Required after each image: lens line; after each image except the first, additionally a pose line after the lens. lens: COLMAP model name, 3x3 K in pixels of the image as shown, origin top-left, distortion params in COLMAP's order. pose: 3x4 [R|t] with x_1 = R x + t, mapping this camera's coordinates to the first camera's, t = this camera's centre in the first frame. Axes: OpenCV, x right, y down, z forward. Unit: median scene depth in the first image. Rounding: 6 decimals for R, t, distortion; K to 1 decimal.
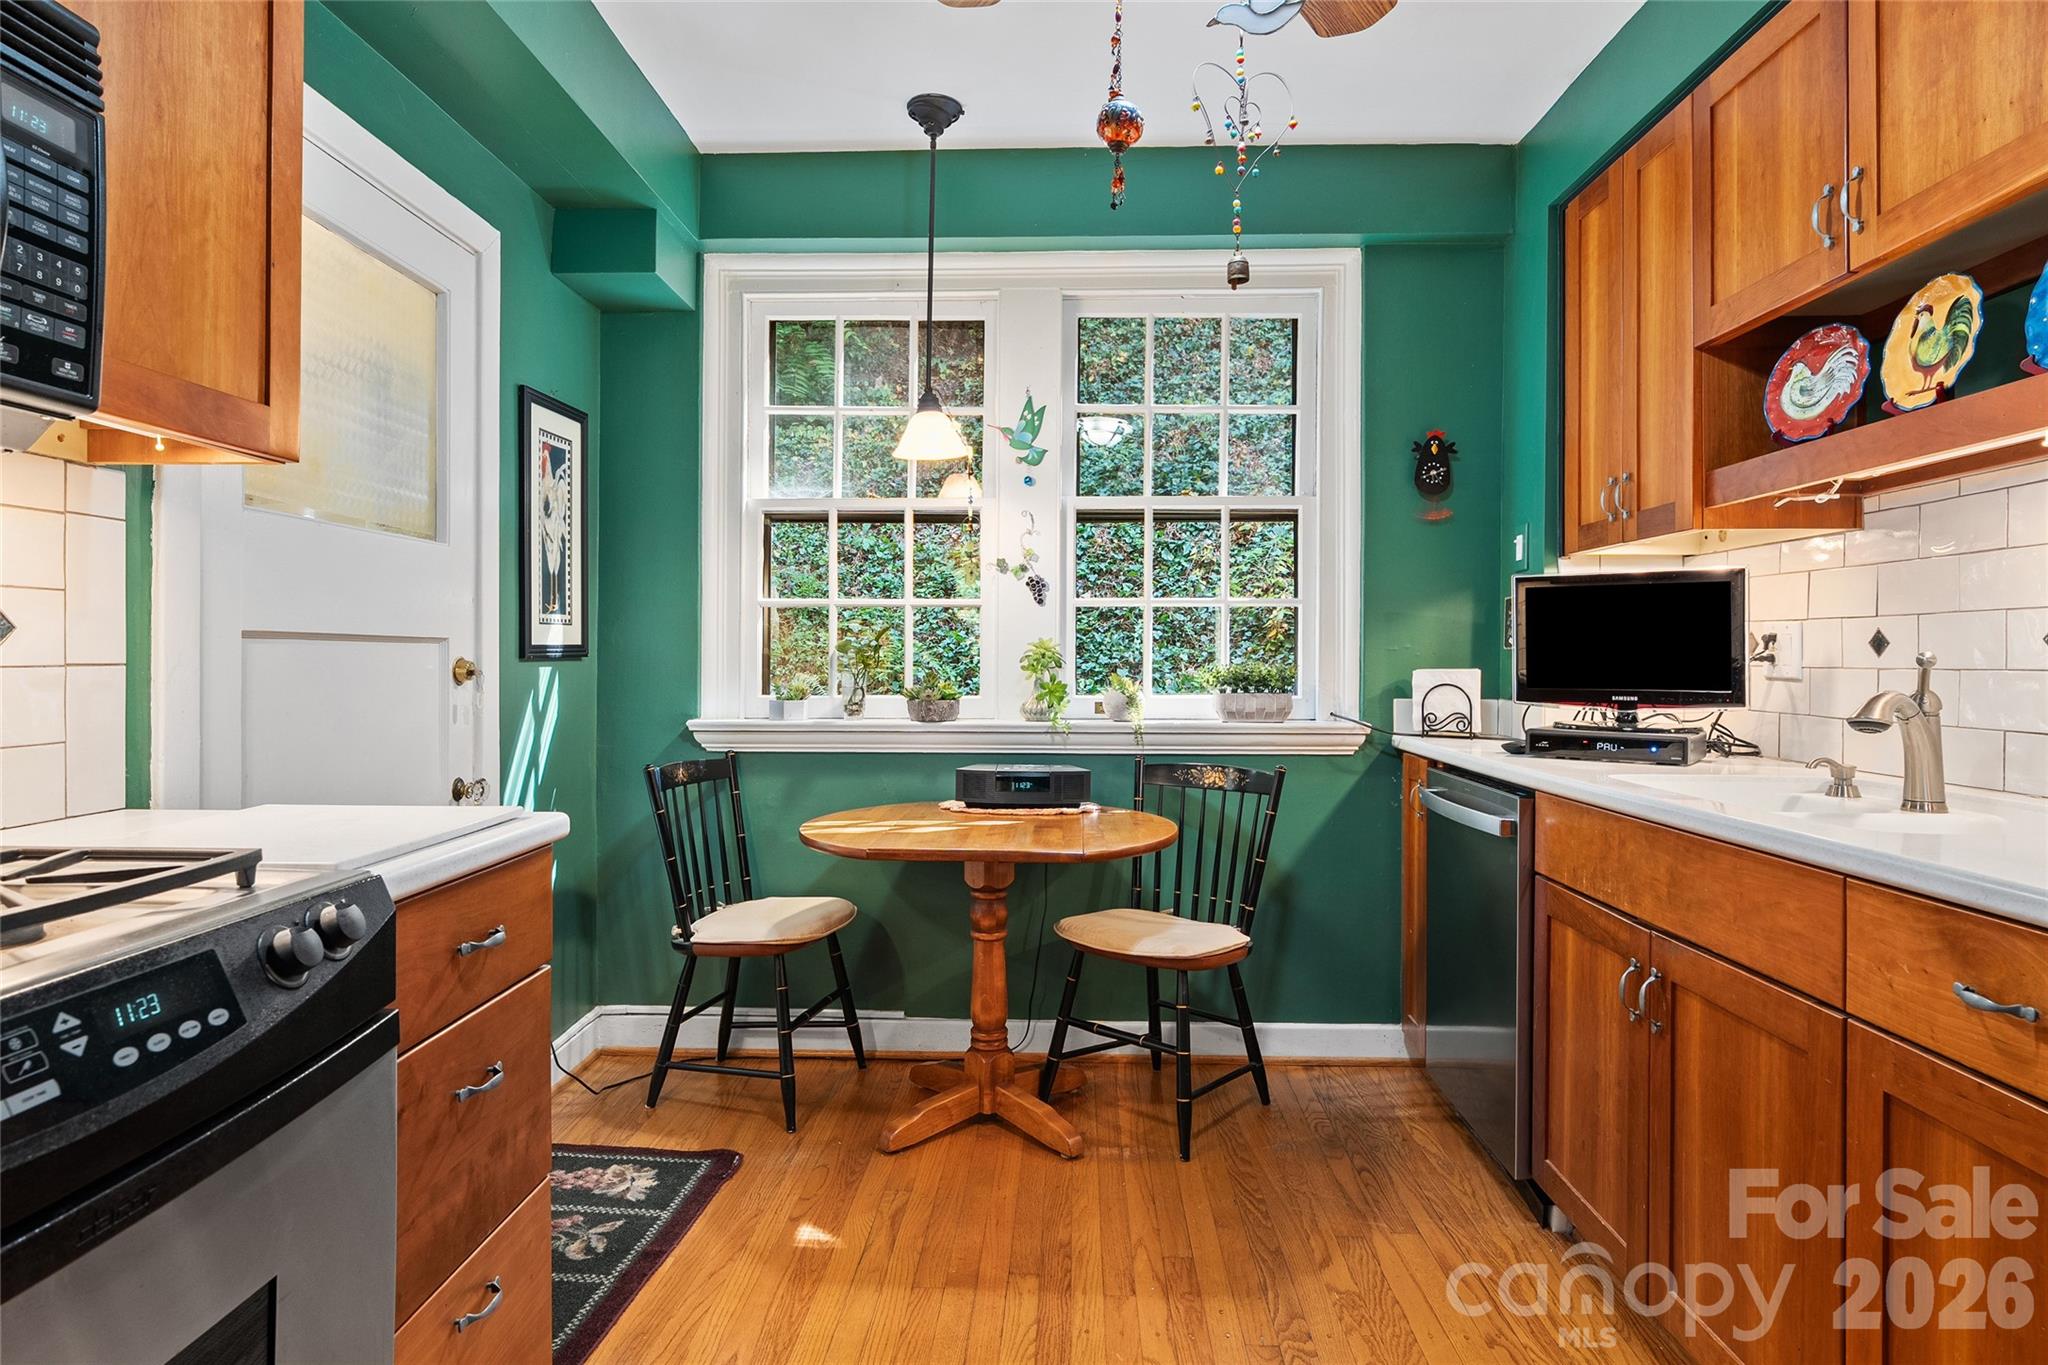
lens RADIAL K [[1188.8, 0, 1020.6], [0, 1188.8, 671.9], [0, 0, 1]] dist [0.000626, 0.000250]
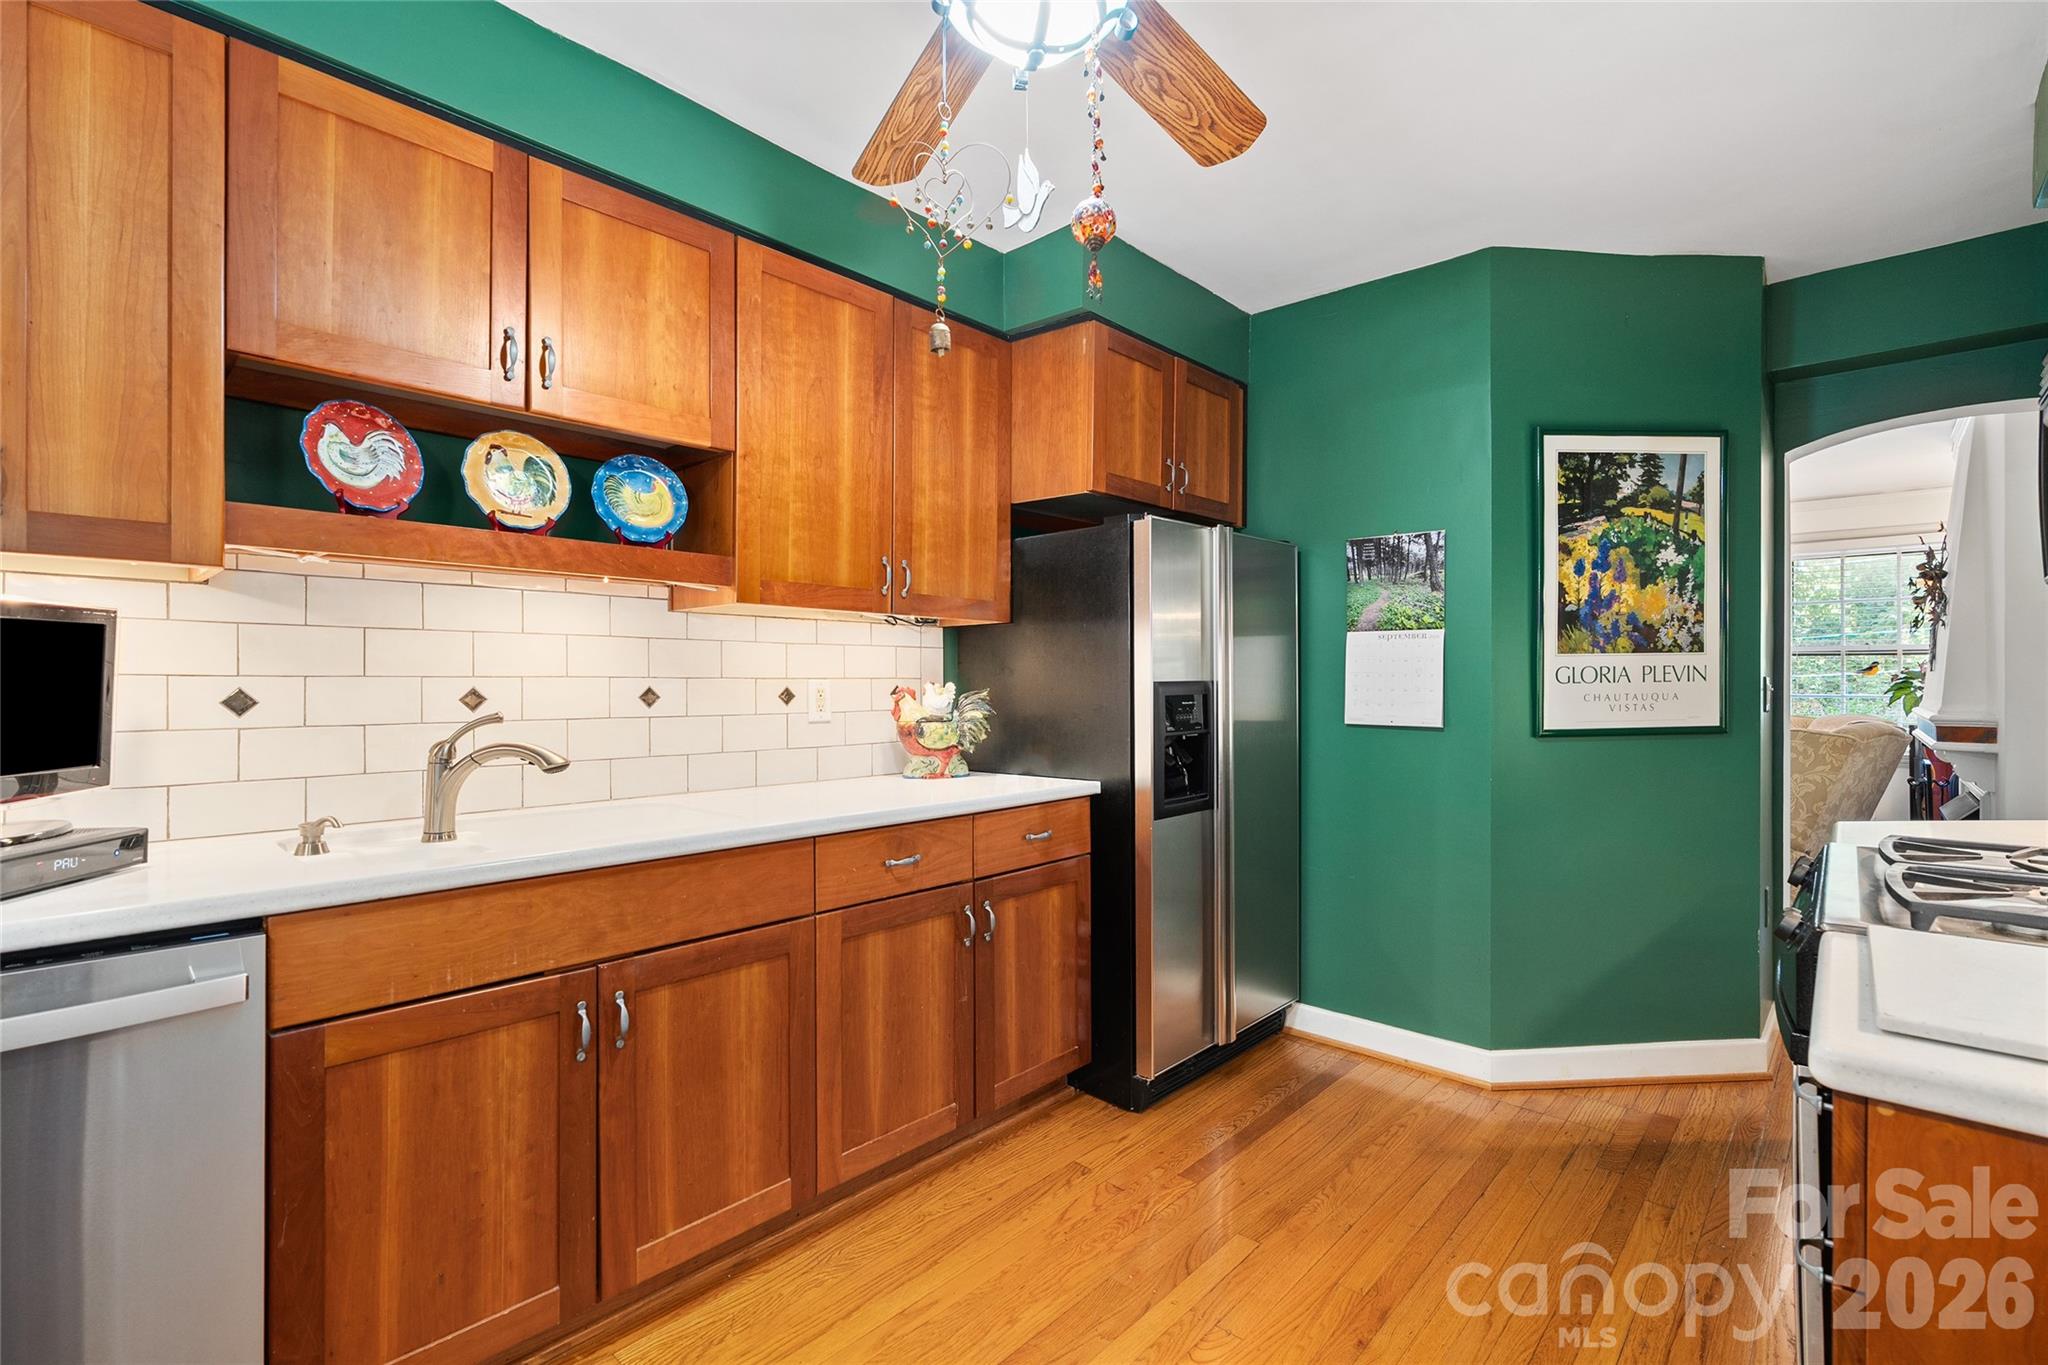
lens RADIAL K [[920.1, 0, 1020.3], [0, 920.1, 677.3], [0, 0, 1]] dist [0.000463, 0.000295]
pose [[-0.759144, -0.003143, 0.650915, -0.293005], [-0.002295, 0.999995, 0.002151, -0.052355], [-0.650919, 0.000139, -0.759147, 1.244832]]
